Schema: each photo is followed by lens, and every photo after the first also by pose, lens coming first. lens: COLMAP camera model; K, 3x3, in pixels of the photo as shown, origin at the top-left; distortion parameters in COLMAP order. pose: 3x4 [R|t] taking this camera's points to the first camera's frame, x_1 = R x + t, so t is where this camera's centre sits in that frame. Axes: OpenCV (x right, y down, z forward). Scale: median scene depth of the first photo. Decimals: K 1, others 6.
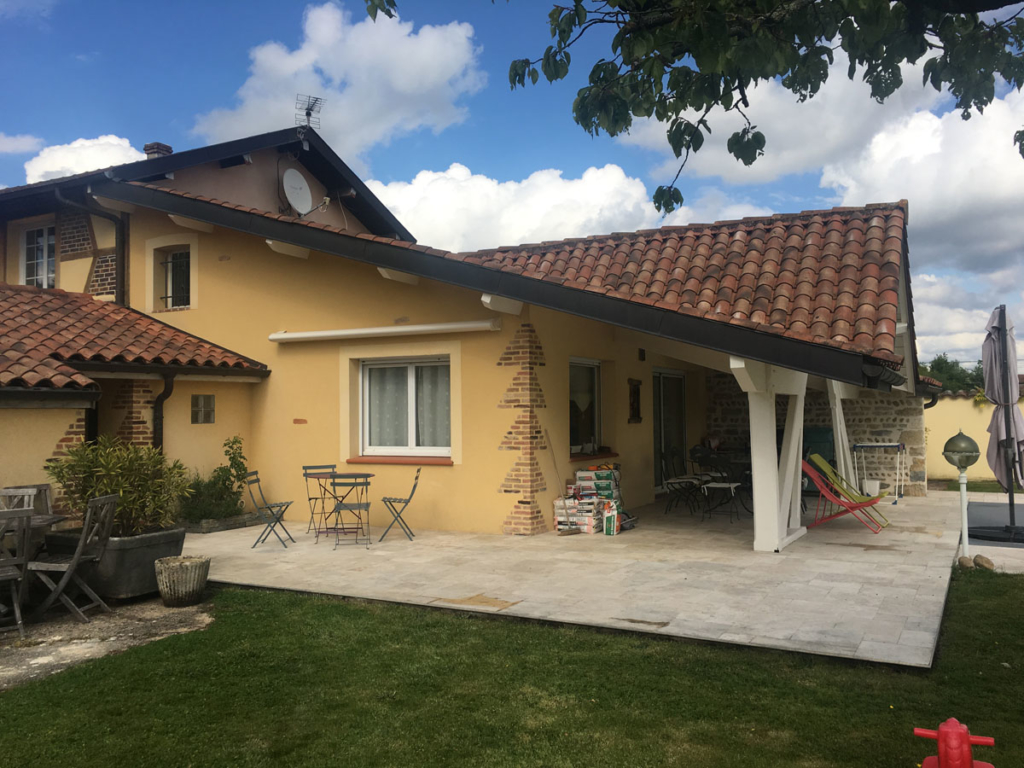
lens RADIAL K [[871.4, 0, 512.4], [0, 871.4, 375.2], [0, 0, 1]] dist [0.074932, -0.088983]
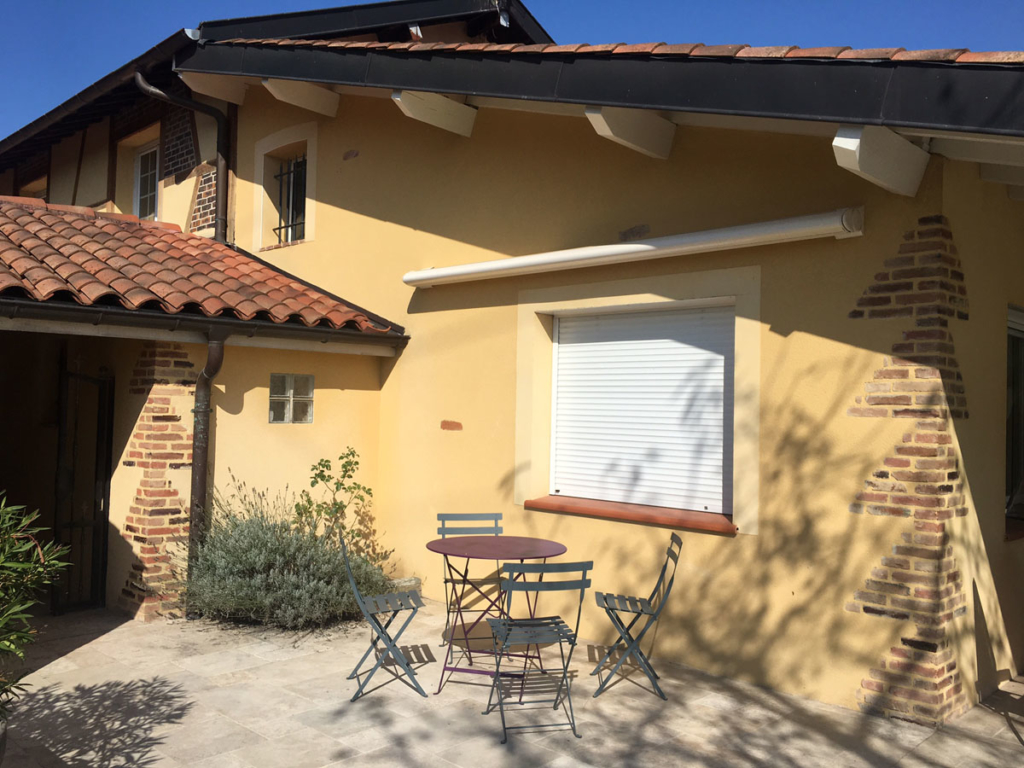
lens RADIAL K [[871.4, 0, 511.4], [0, 871.4, 380.6], [0, 0, 1]] dist [0.074932, -0.088983]
pose [[0.963498, 0.022575, -0.266763, -0.061057], [-0.020254, 0.999729, 0.011447, 0.018265], [0.266949, -0.005626, 0.963694, 0.514155]]
